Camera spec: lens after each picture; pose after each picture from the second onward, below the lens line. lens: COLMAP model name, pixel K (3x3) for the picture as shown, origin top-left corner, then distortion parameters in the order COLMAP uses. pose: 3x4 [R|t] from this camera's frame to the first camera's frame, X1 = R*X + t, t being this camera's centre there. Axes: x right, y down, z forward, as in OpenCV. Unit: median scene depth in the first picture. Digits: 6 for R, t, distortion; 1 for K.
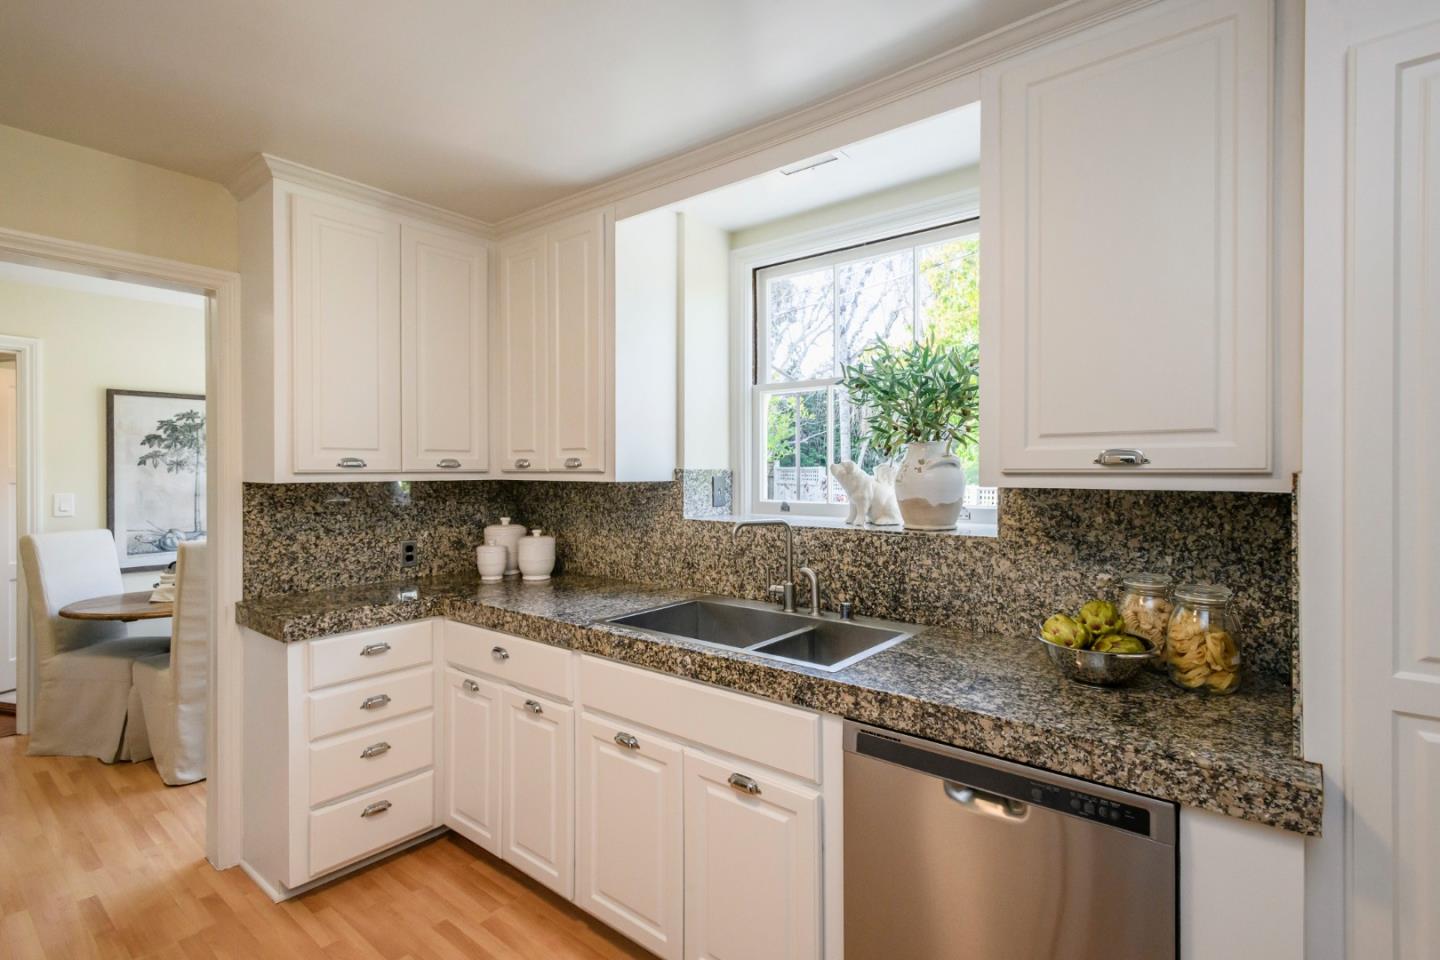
lens RADIAL K [[685.6, 0, 721.1], [0, 685.6, 476.1], [0, 0, 1]] dist [0.003766, -0.000418]
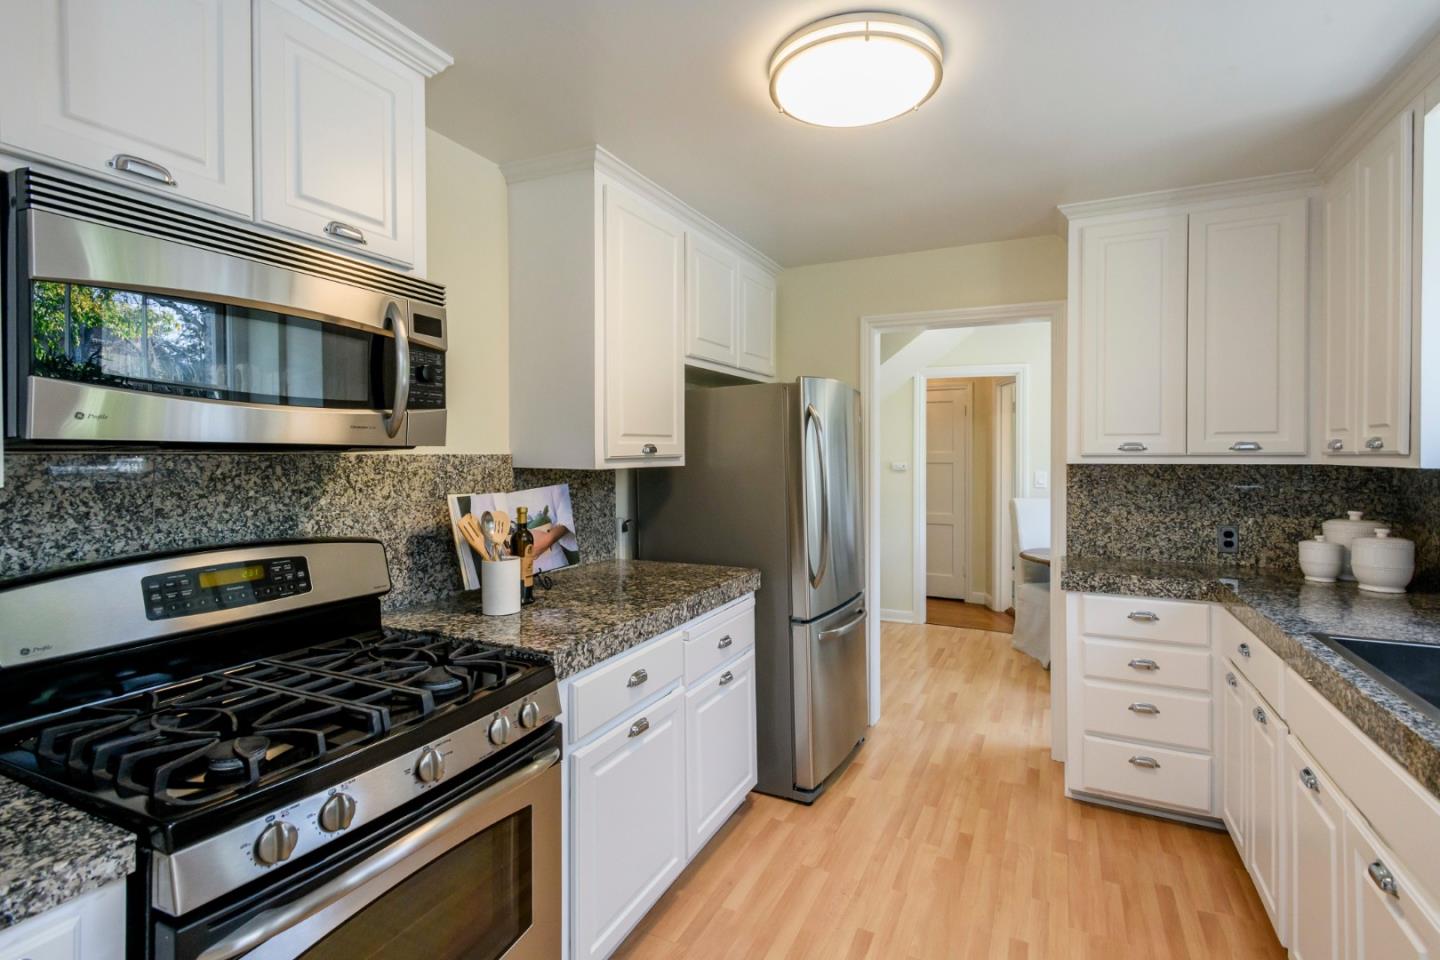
lens RADIAL K [[685.6, 0, 721.1], [0, 685.6, 476.1], [0, 0, 1]] dist [0.003766, -0.000418]
pose [[0.220260, 0.030282, -0.974971, 0.375274], [-0.011754, 0.999528, 0.028390, 0.004344], [0.975370, 0.005207, 0.220512, 0.090684]]
